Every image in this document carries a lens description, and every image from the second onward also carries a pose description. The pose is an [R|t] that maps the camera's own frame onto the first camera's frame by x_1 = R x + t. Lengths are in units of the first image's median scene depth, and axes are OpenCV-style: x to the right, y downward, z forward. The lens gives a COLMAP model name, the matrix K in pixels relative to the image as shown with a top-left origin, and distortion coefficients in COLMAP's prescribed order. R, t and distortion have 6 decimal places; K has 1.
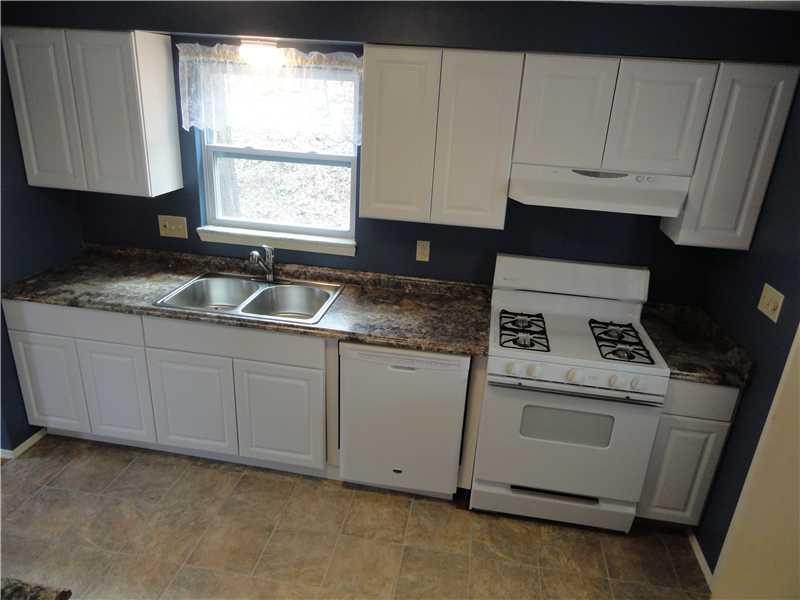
lens RADIAL K [[559.2, 0, 400.0], [0, 559.2, 300.0], [0, 0, 1]] dist [0.002461, 0.002635]
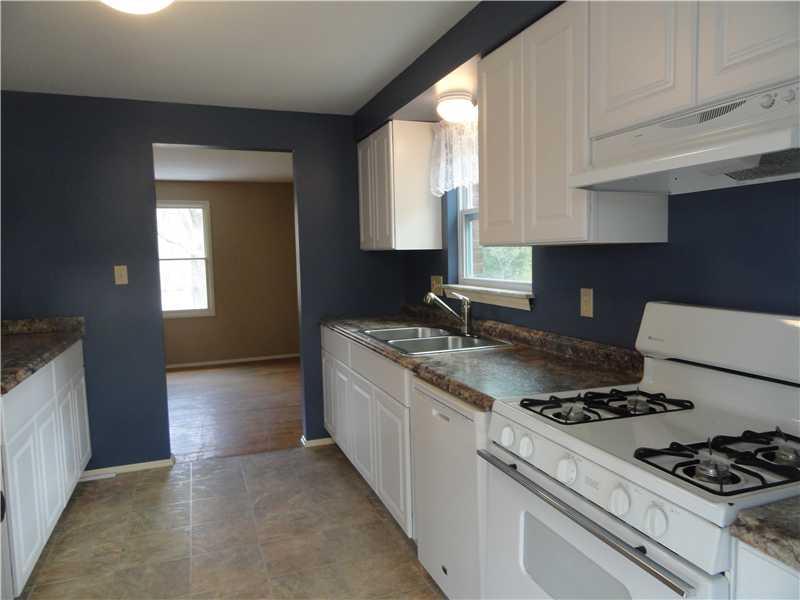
lens RADIAL K [[559.2, 0, 400.0], [0, 559.2, 300.0], [0, 0, 1]] dist [0.002461, 0.002635]
pose [[0.484371, 0.006338, -0.874840, 0.573636], [-0.266957, 0.953353, -0.140899, 0.078795], [0.833138, 0.301793, 0.463468, 0.466659]]
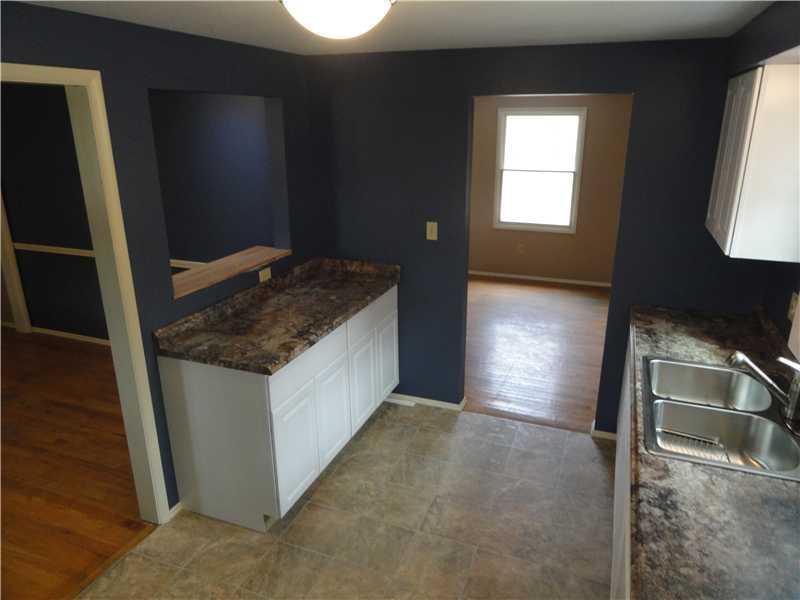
lens RADIAL K [[559.2, 0, 400.0], [0, 559.2, 300.0], [0, 0, 1]] dist [0.002461, 0.002635]
pose [[-0.216479, 0.249922, -0.943756, 0.462639], [-0.357885, 0.879072, 0.314884, -0.204969], [0.908326, 0.405922, -0.100857, 0.627026]]
